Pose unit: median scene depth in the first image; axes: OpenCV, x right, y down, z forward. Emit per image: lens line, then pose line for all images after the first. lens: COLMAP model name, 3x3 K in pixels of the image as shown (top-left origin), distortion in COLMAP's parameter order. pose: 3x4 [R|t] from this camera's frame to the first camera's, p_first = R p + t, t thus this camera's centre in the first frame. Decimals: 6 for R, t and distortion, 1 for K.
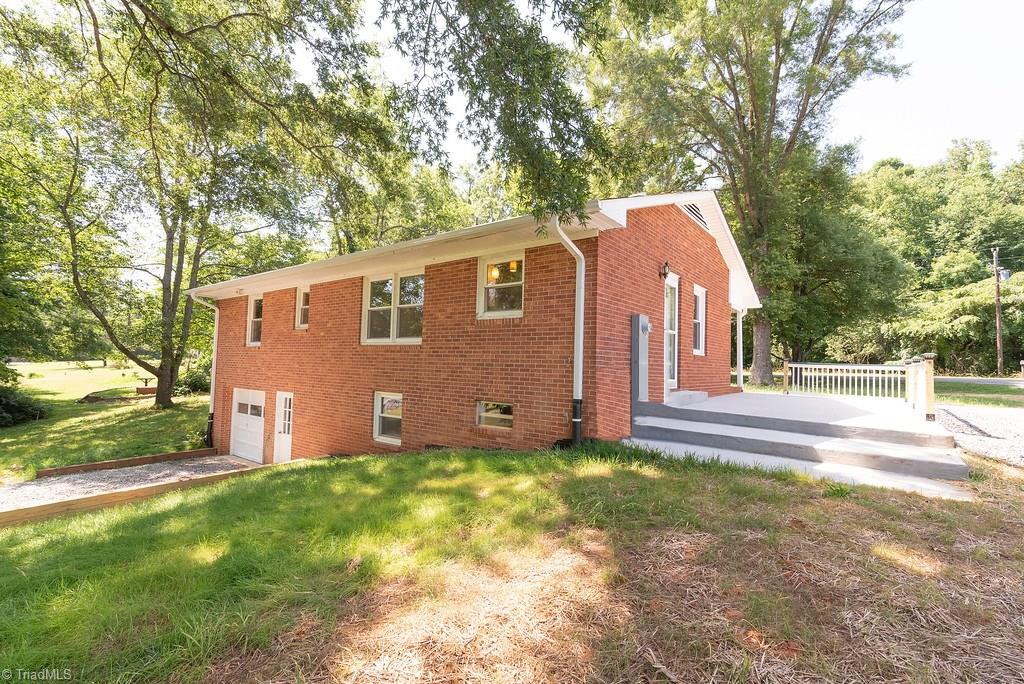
lens RADIAL K [[460.0, 0, 507.9], [0, 460.0, 341.3], [0, 0, 1]] dist [0.001173, -0.000893]
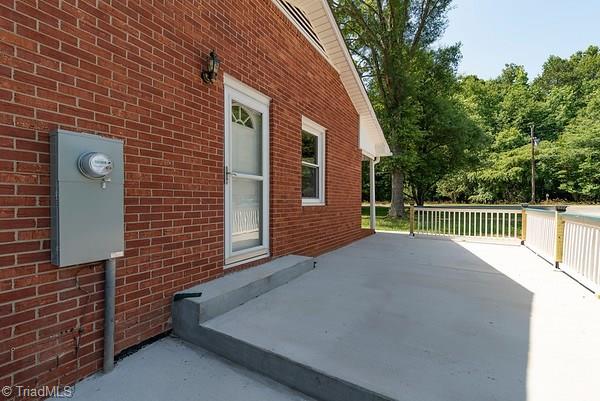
lens RADIAL K [[269.5, 0, 300.2], [0, 269.5, 199.5], [0, 0, 1]] dist [0.001173, -0.000893]
pose [[0.989412, -0.026295, 0.142735, 0.094910], [0.019721, 0.998687, 0.047279, -0.001270], [-0.143791, -0.043964, 0.988631, 0.154167]]
